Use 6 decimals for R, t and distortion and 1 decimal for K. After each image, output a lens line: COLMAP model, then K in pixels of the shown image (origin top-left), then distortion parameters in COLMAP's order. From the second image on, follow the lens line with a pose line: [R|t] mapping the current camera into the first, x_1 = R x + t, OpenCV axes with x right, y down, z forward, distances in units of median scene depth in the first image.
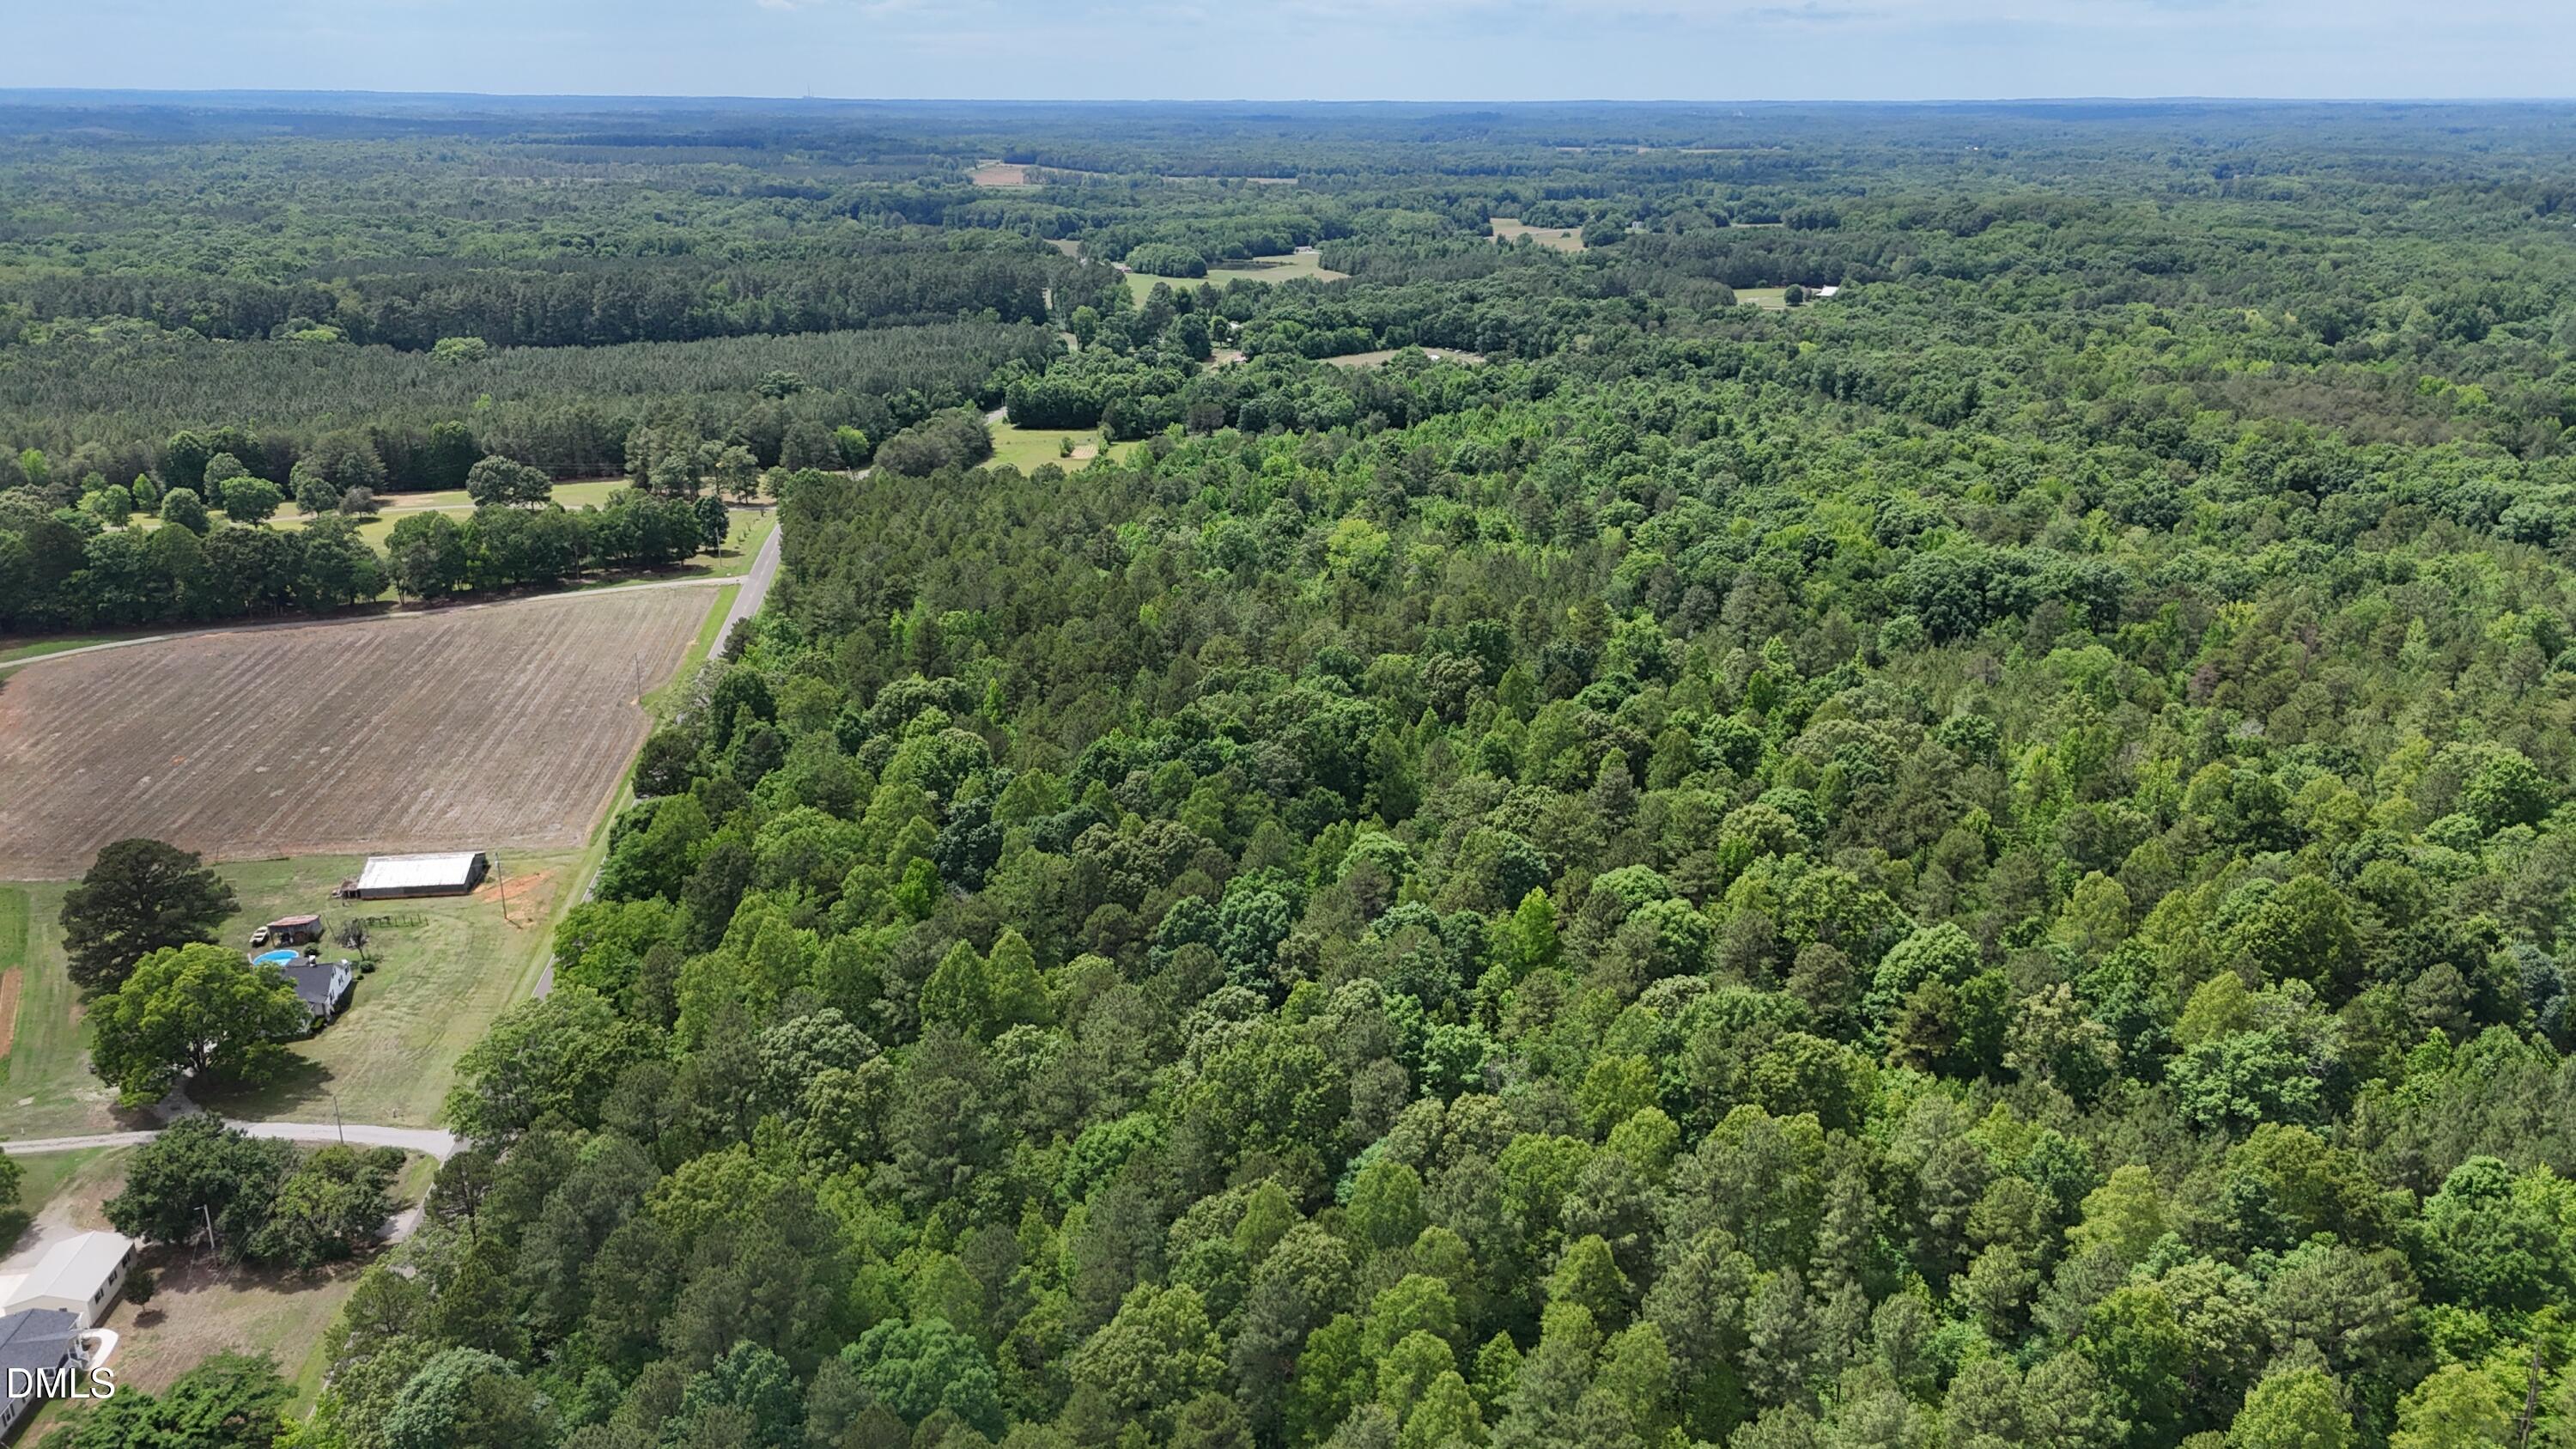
lens RADIAL K [[1909.7, 0, 1288.1], [0, 1909.7, 723.4], [0, 0, 1]] dist [0.079830, -0.076956]
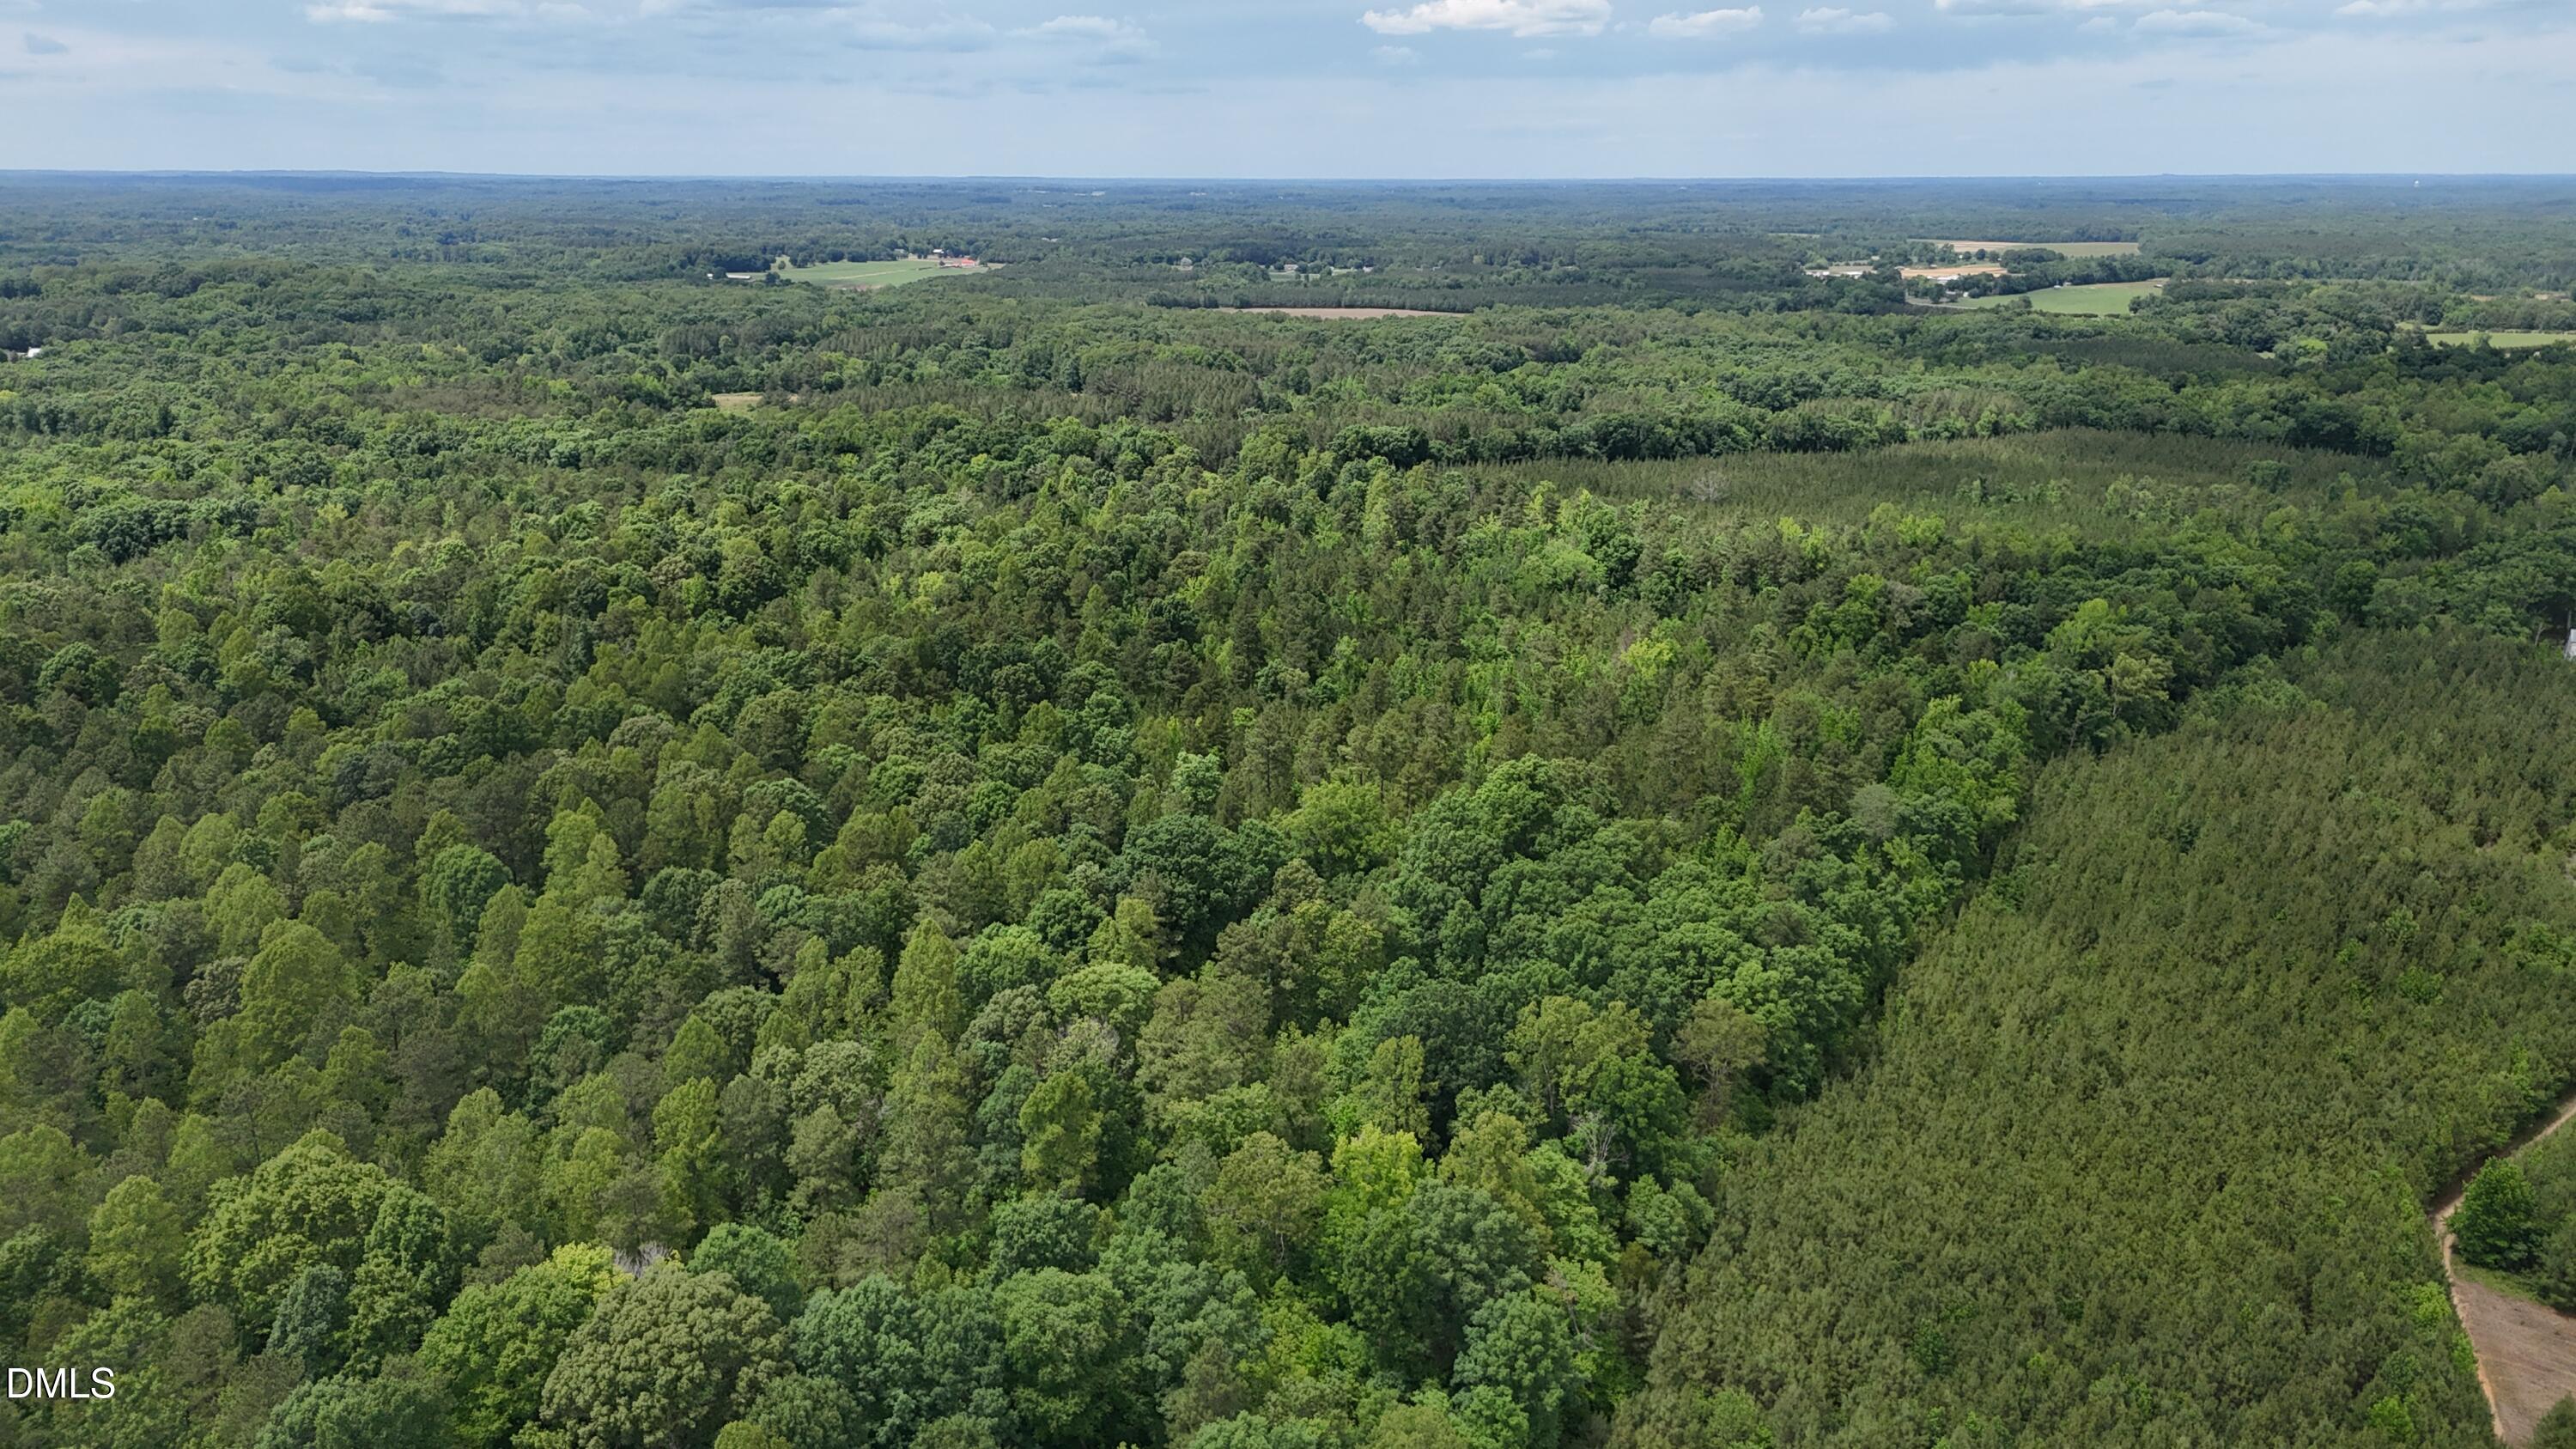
lens RADIAL K [[1909.7, 0, 1278.6], [0, 1909.7, 728.1], [0, 0, 1]] dist [0.079830, -0.076956]
pose [[0.688852, -0.203098, 0.695869, -0.032325], [0.225567, 0.972347, 0.060499, 0.073192], [-0.688914, 0.115290, 0.715616, -0.223807]]
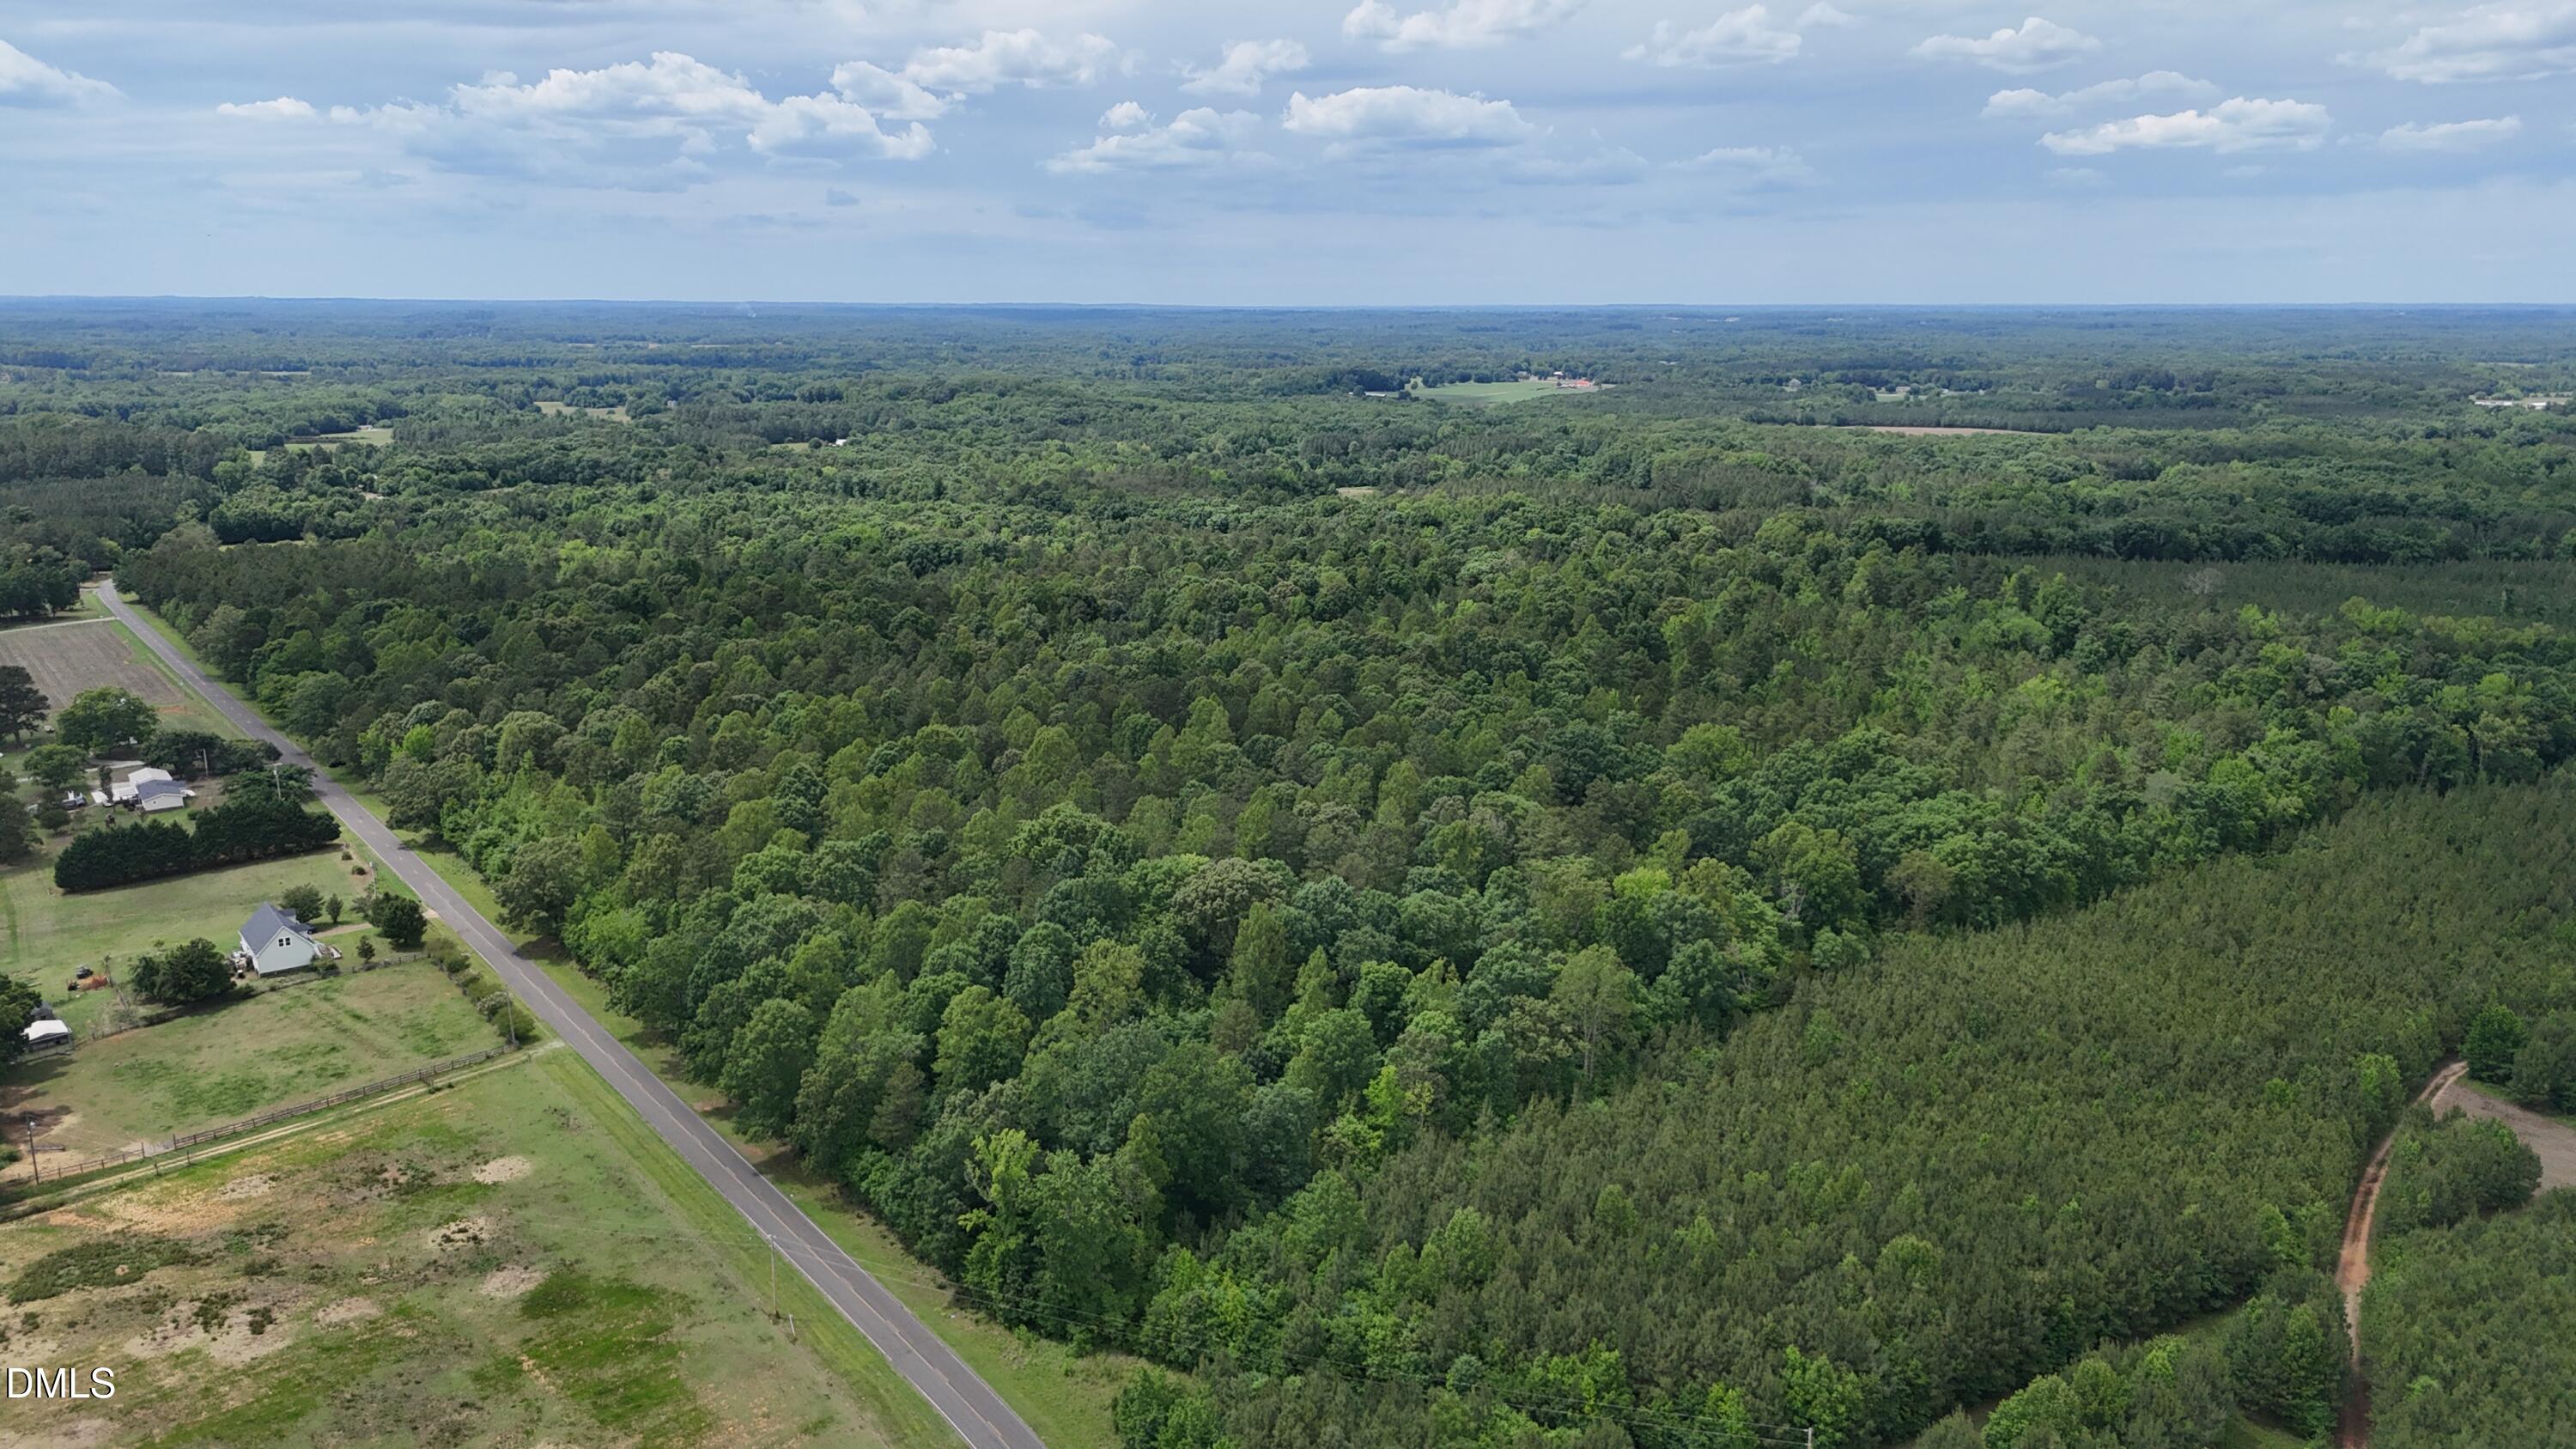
lens RADIAL K [[1909.7, 0, 1264.3], [0, 1909.7, 722.5], [0, 0, 1]] dist [0.079830, -0.076956]
pose [[0.885757, -0.100762, 0.453080, -0.099414], [0.144270, 0.987568, -0.062415, 0.114367], [-0.441158, 0.120651, 0.889282, -0.350236]]
